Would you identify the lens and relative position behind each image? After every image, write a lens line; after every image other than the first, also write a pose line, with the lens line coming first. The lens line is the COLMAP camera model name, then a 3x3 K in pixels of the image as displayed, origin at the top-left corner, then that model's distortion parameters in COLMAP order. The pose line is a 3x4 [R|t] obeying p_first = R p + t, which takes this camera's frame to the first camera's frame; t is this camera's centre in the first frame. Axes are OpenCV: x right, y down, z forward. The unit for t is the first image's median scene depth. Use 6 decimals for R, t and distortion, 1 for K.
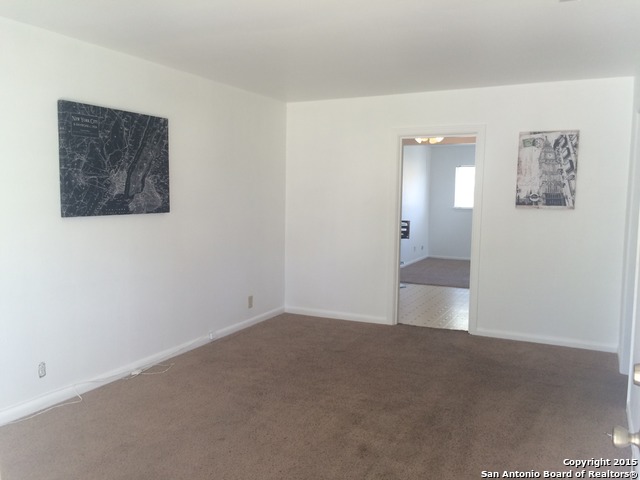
lens RADIAL K [[550.4, 0, 320.0], [0, 550.4, 240.0], [0, 0, 1]] dist [0.104212, -0.123001]
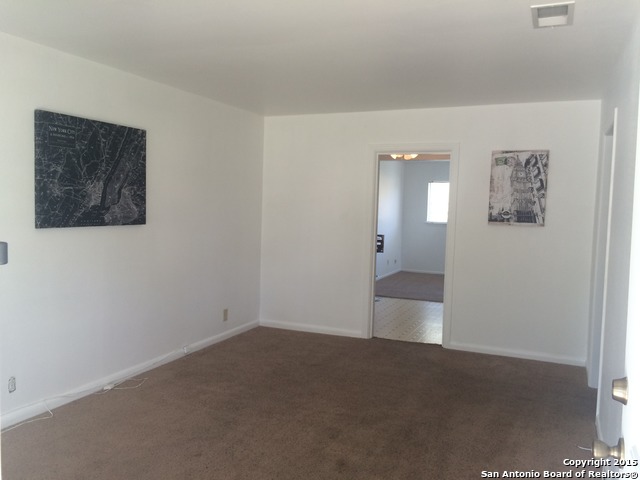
lens RADIAL K [[550.4, 0, 320.0], [0, 550.4, 240.0], [0, 0, 1]] dist [0.104212, -0.123001]
pose [[0.998662, 0.011580, 0.050402, -0.011109], [-0.010451, 0.999690, -0.022598, -0.002760], [-0.050648, 0.022041, 0.998473, -0.006139]]
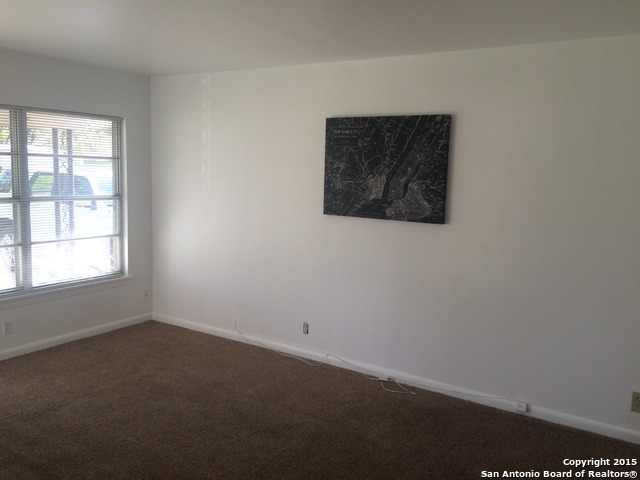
lens RADIAL K [[550.4, 0, 320.0], [0, 550.4, 240.0], [0, 0, 1]] dist [0.104212, -0.123001]
pose [[-0.111891, 0.111547, -0.987440, 0.643665], [-0.126212, 0.984037, 0.125465, -0.117701], [0.985673, 0.138666, -0.096026, 0.970233]]
